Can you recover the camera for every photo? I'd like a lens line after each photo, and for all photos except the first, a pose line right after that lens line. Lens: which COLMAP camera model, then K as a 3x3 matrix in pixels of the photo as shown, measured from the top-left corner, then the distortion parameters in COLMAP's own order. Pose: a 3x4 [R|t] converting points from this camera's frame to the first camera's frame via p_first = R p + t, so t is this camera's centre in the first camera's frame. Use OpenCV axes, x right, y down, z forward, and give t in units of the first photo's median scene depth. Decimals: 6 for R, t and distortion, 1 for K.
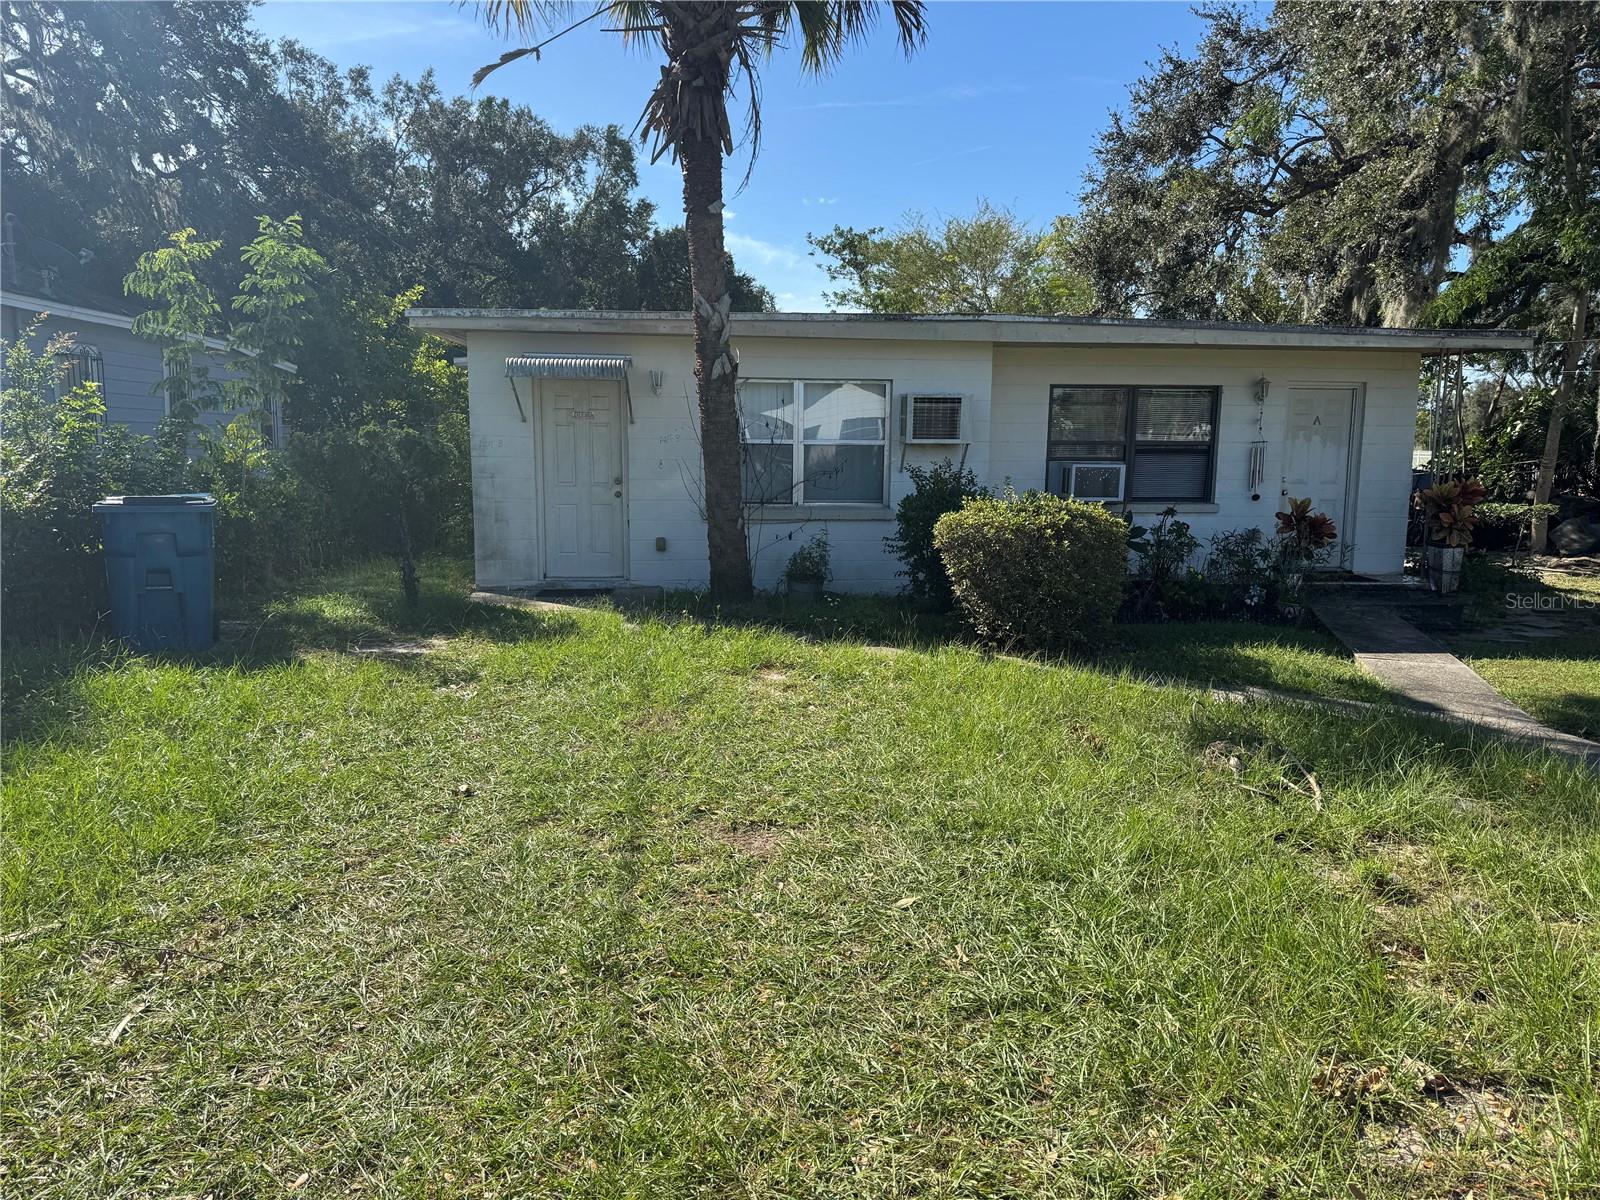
lens RADIAL K [[1129.4, 0, 767.1], [0, 1129.4, 593.2], [0, 0, 1]] dist [0.042586, -0.081176]
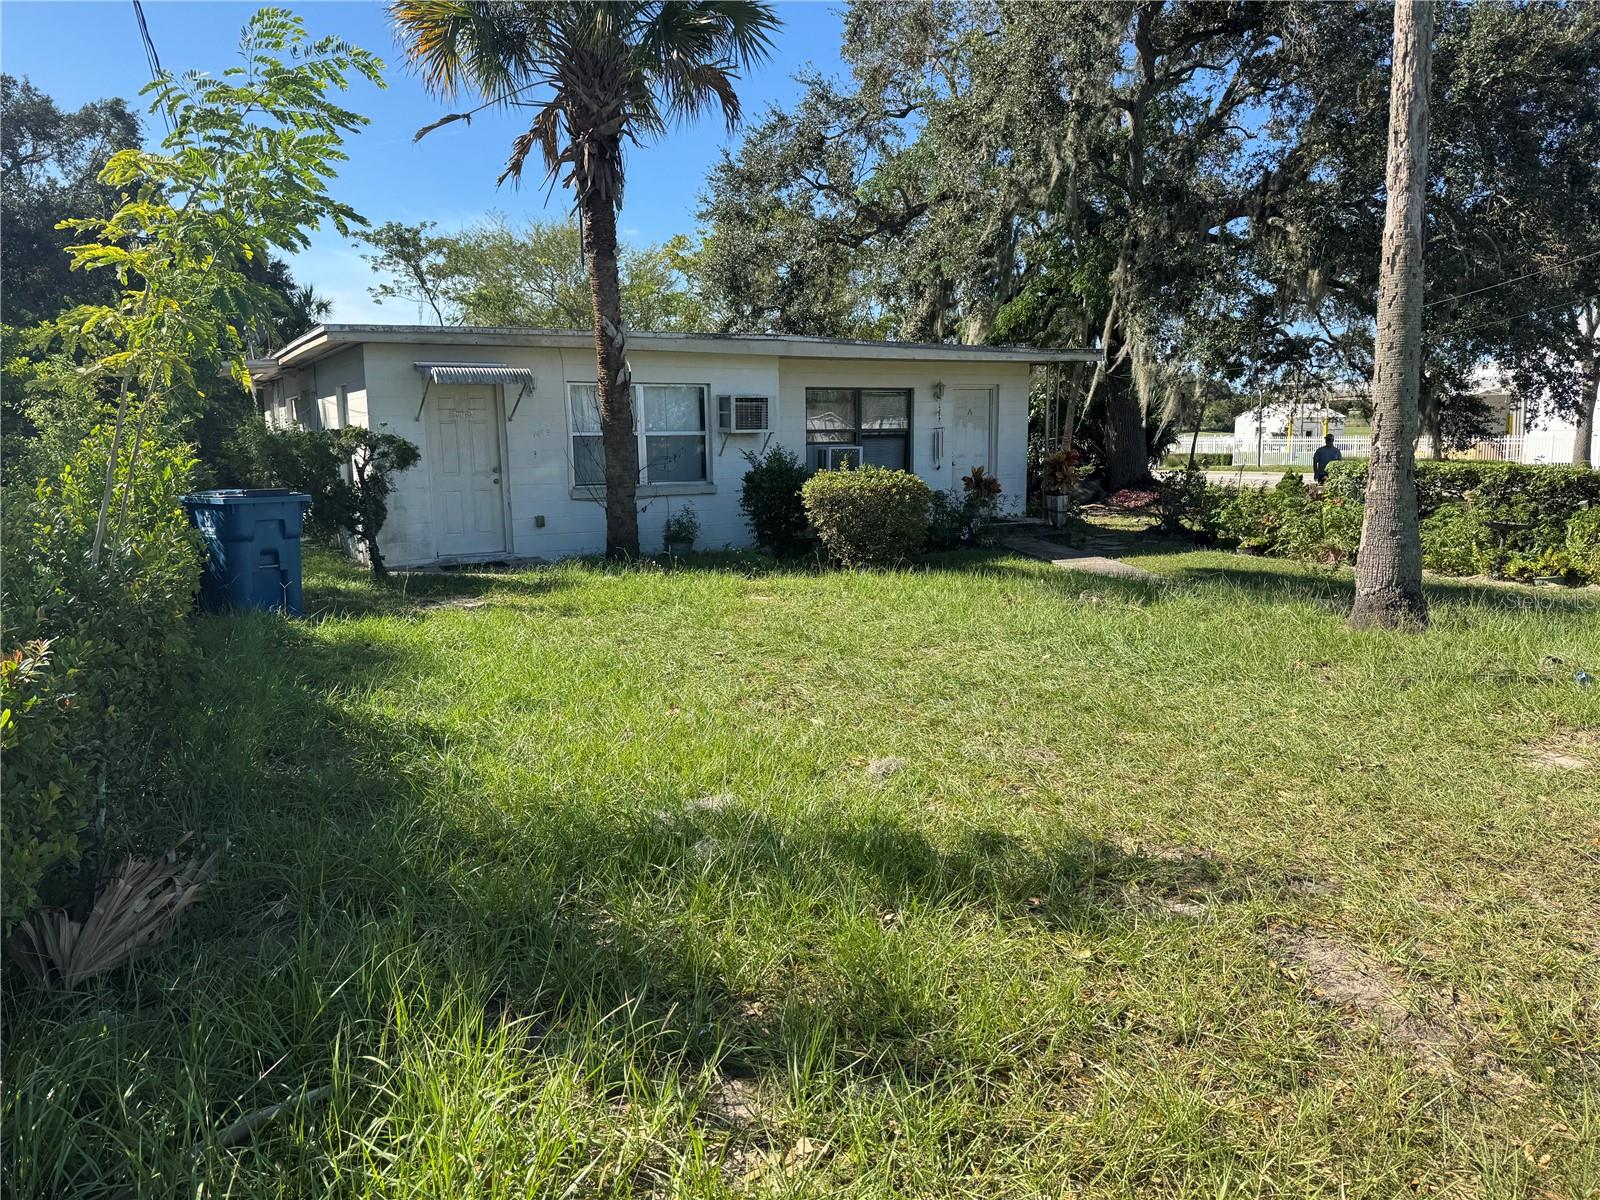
lens RADIAL K [[1132.2, 0, 798.9], [0, 1132.2, 627.8], [0, 0, 1]] dist [0.005314, -0.075827]
pose [[0.898863, -0.092769, 0.428297, -0.346119], [0.076655, 0.995553, 0.054762, 0.023165], [-0.431472, -0.016392, 0.901977, -0.194980]]
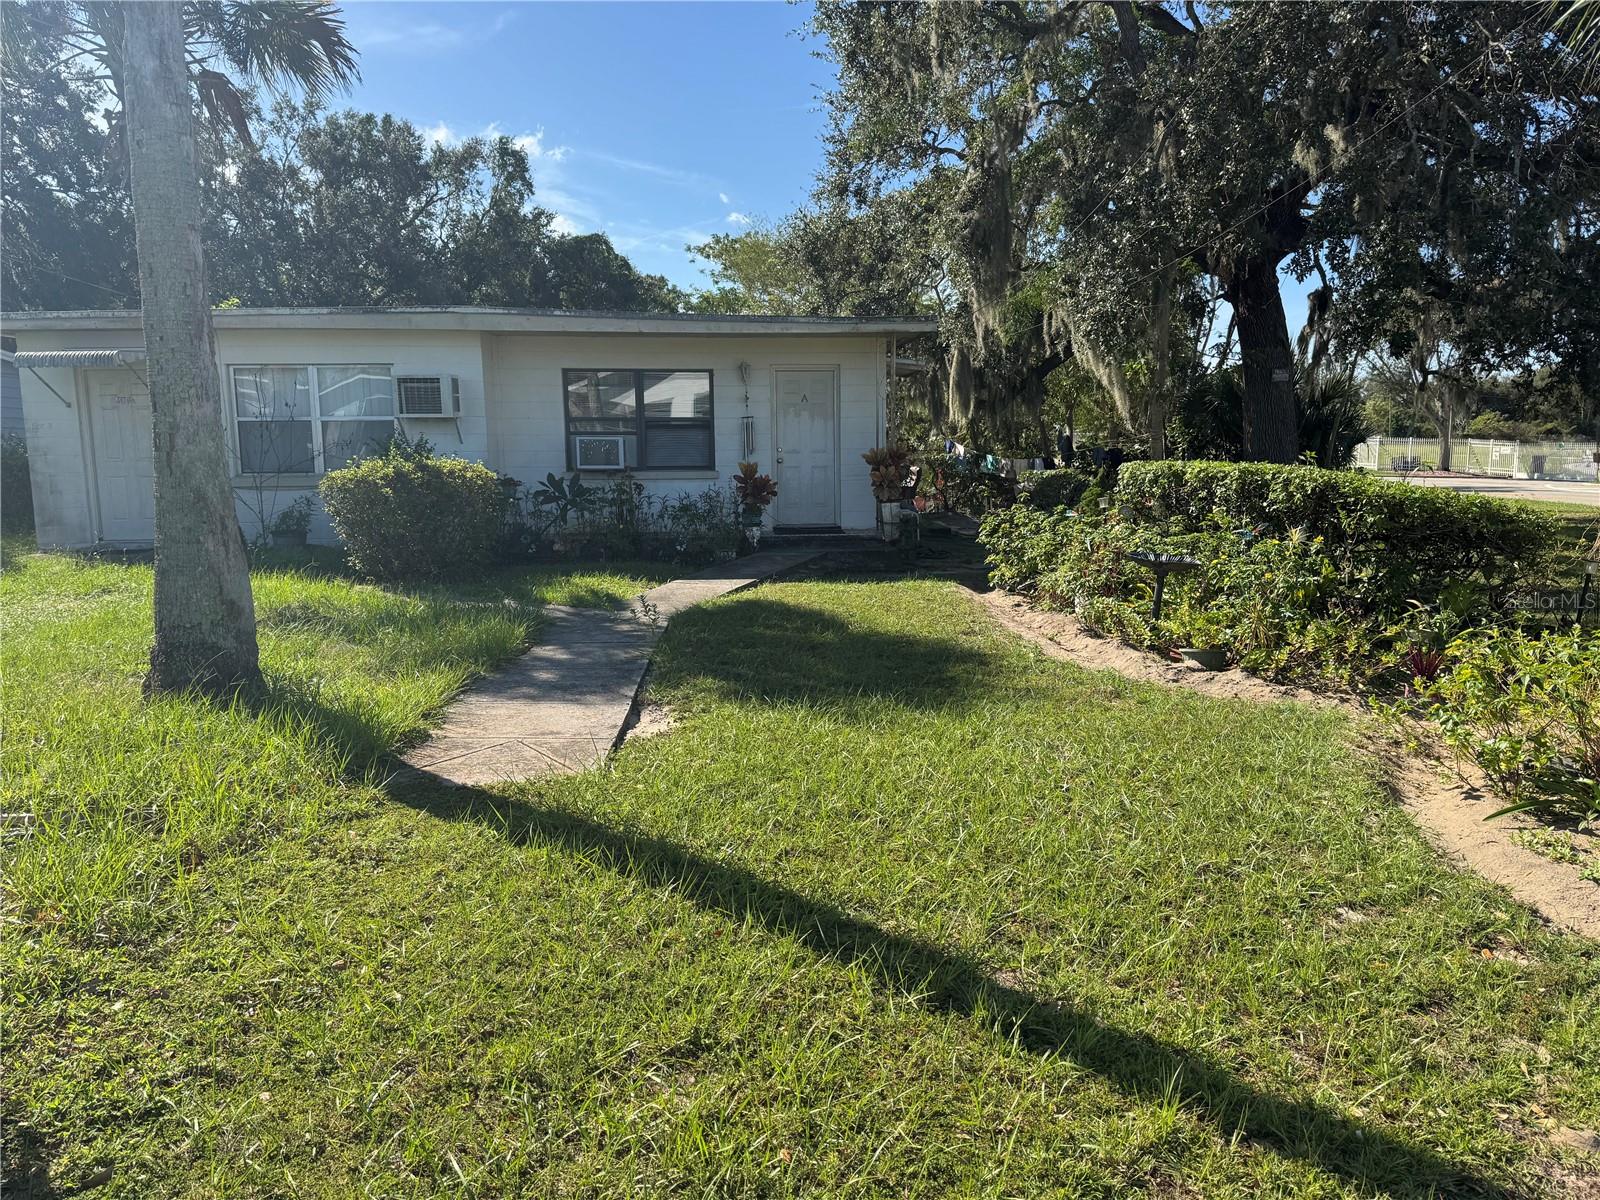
lens RADIAL K [[1132.2, 0, 798.9], [0, 1132.2, 627.8], [0, 0, 1]] dist [0.005314, -0.075827]
pose [[0.999563, -0.018105, 0.023377, 0.453079], [0.017565, 0.999579, 0.023108, 0.056657], [-0.023785, -0.022687, 0.999460, -0.158508]]
